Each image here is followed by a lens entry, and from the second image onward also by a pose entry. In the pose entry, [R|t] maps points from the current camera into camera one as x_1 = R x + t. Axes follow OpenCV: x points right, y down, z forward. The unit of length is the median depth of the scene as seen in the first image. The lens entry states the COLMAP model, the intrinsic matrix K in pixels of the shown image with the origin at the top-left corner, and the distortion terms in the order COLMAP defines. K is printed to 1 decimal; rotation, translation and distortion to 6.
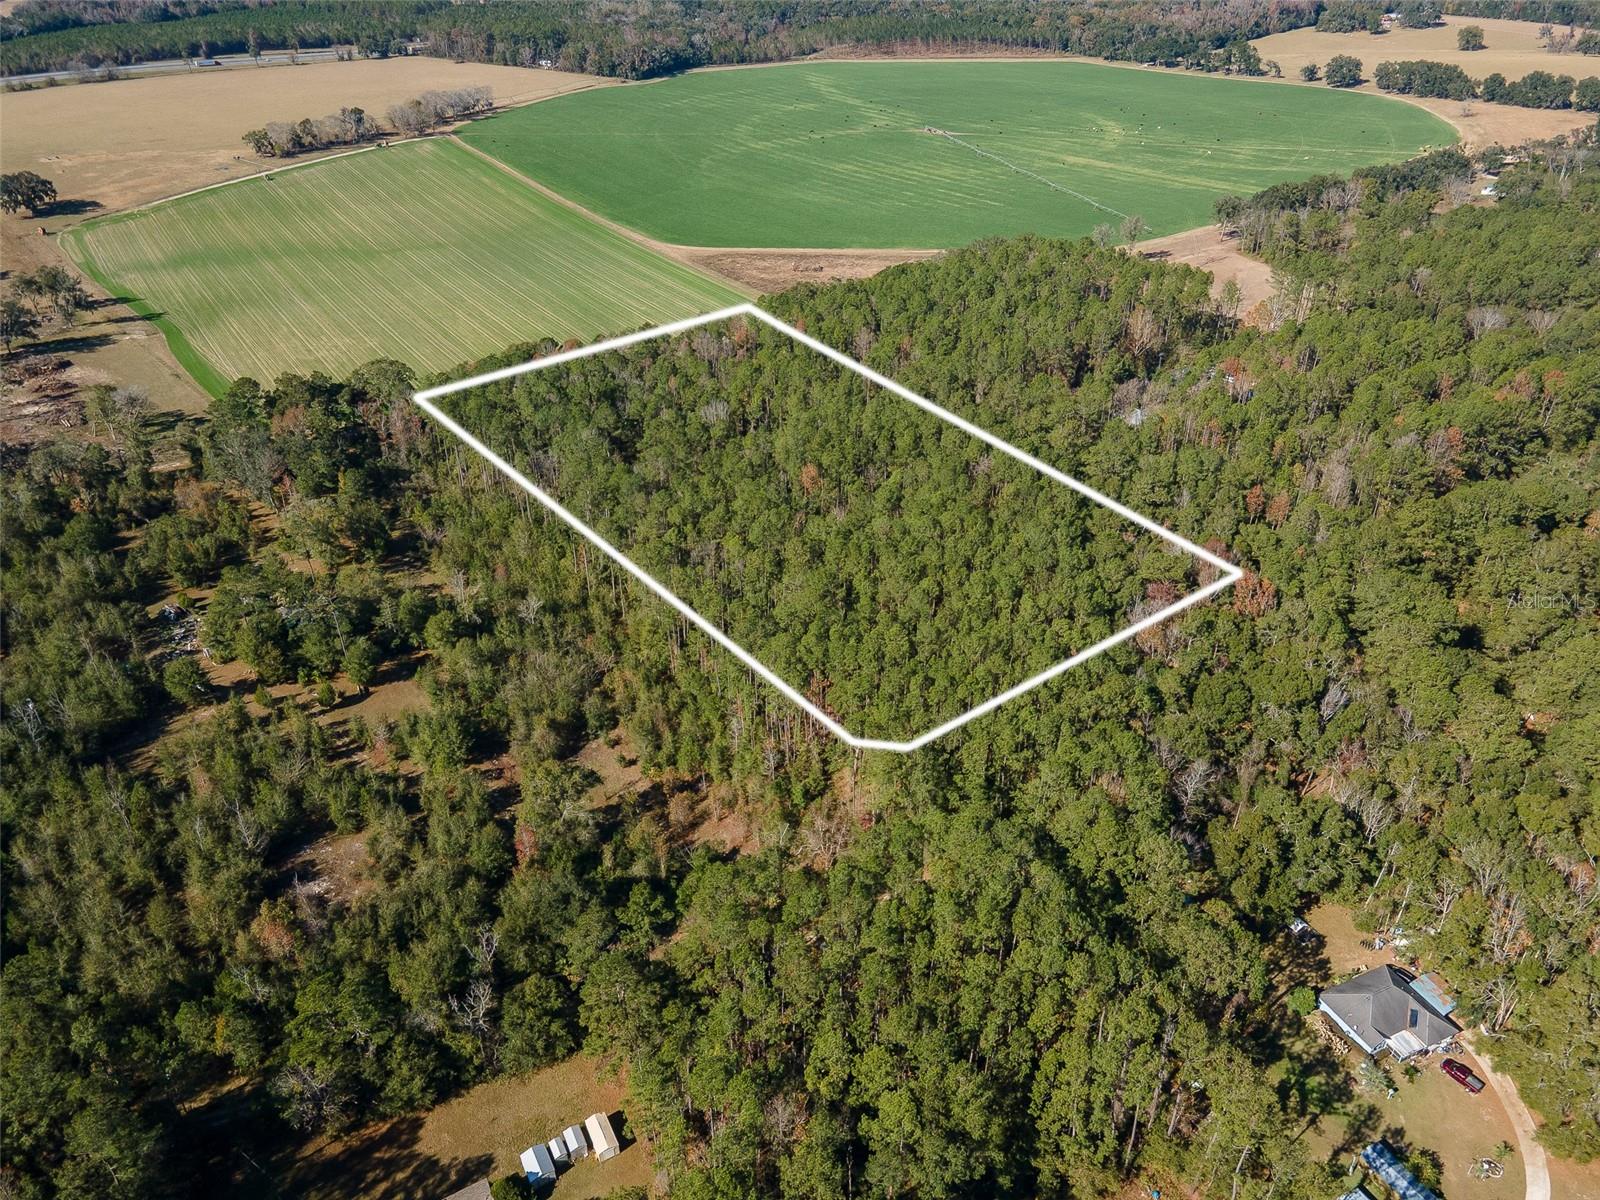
lens RADIAL K [[1138.3, 0, 800.0], [0, 1138.3, 600.0], [0, 0, 1]] dist [0.105517, -0.075461]
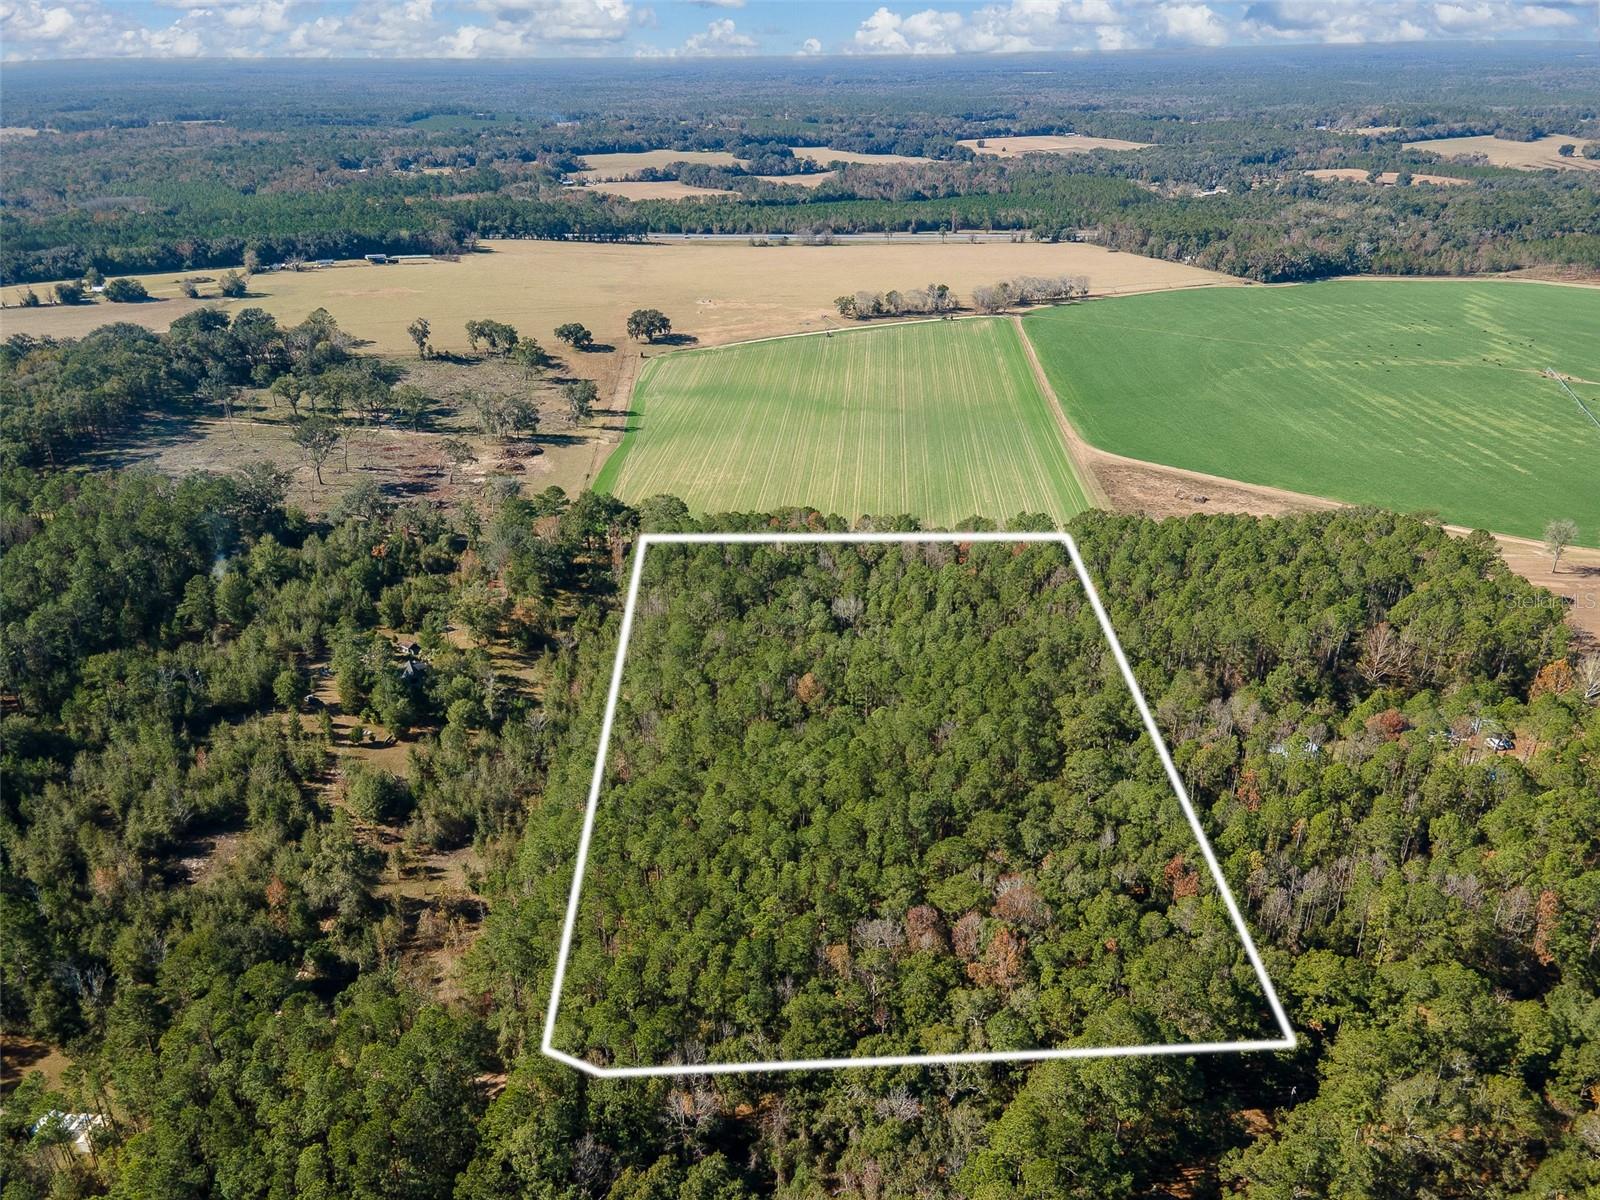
lens RADIAL K [[1165.4, 0, 805.4], [0, 1165.4, 597.7], [0, 0, 1]] dist [0.005895, 0.068111]
pose [[0.806706, 0.249447, -0.535726, 0.245805], [-0.318436, 0.947163, -0.038486, -0.064395], [0.497819, 0.201641, 0.843515, 0.057524]]
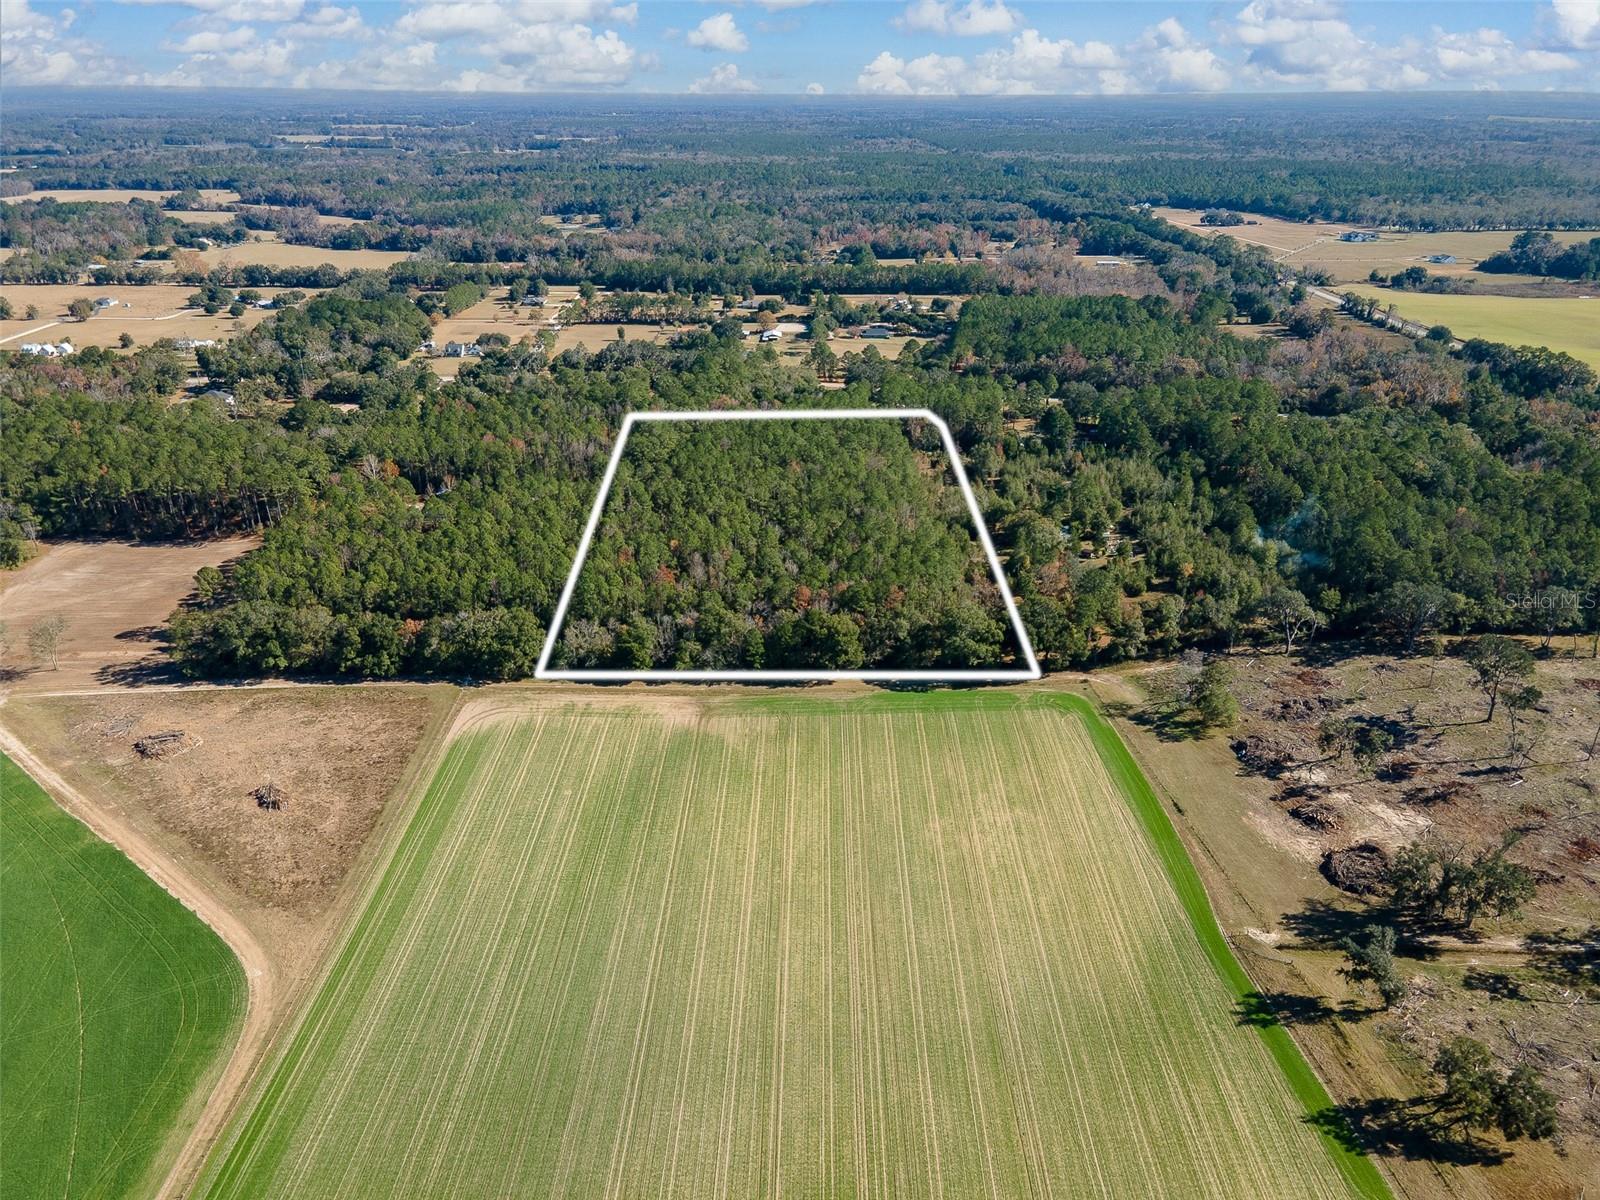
lens RADIAL K [[1165.4, 0, 805.4], [0, 1165.4, 597.7], [0, 0, 1]] dist [0.005895, 0.068111]
pose [[-0.826547, -0.230147, 0.513666, -0.480177], [0.303883, 0.585702, 0.751404, -0.656537], [-0.473789, 0.777165, -0.414172, 0.918912]]
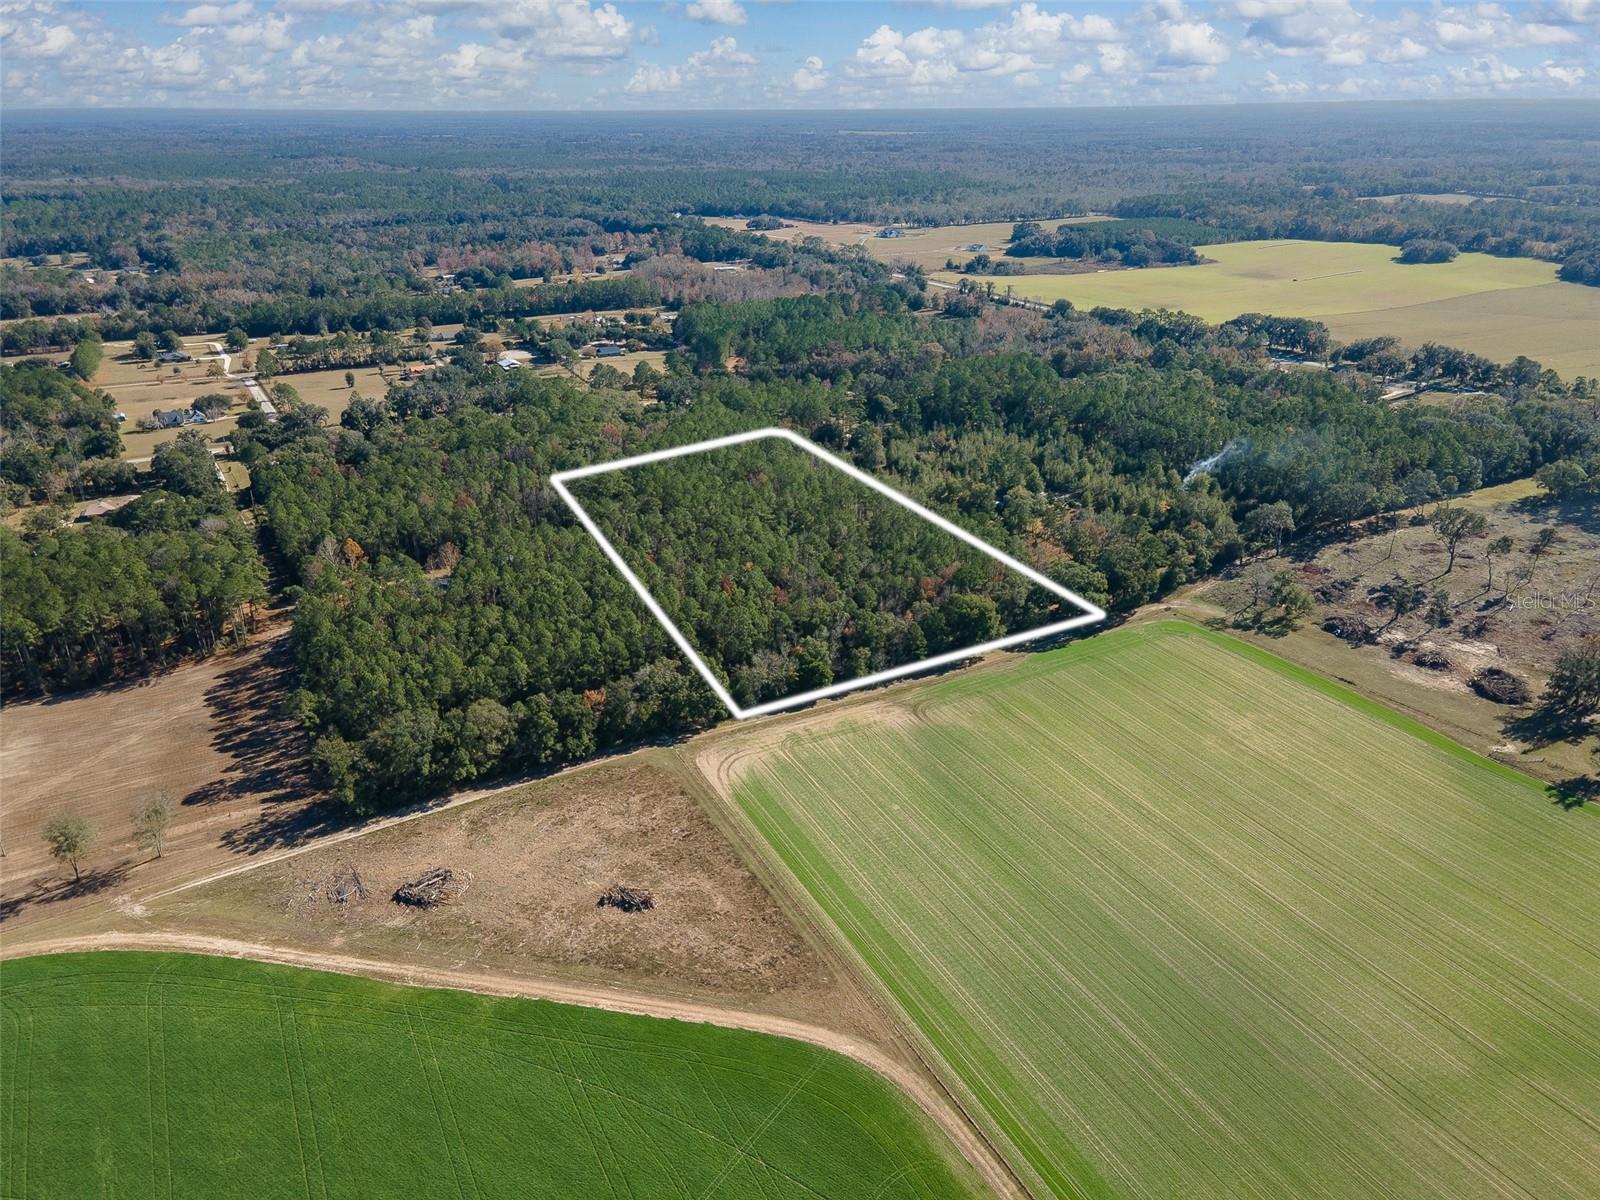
lens RADIAL K [[1165.4, 0, 805.4], [0, 1165.4, 597.7], [0, 0, 1]] dist [0.005895, 0.068111]
pose [[-0.994510, -0.036746, 0.097980, -0.117611], [0.061034, 0.556877, 0.828349, -0.739947], [-0.085002, 0.829781, -0.551577, 1.045839]]
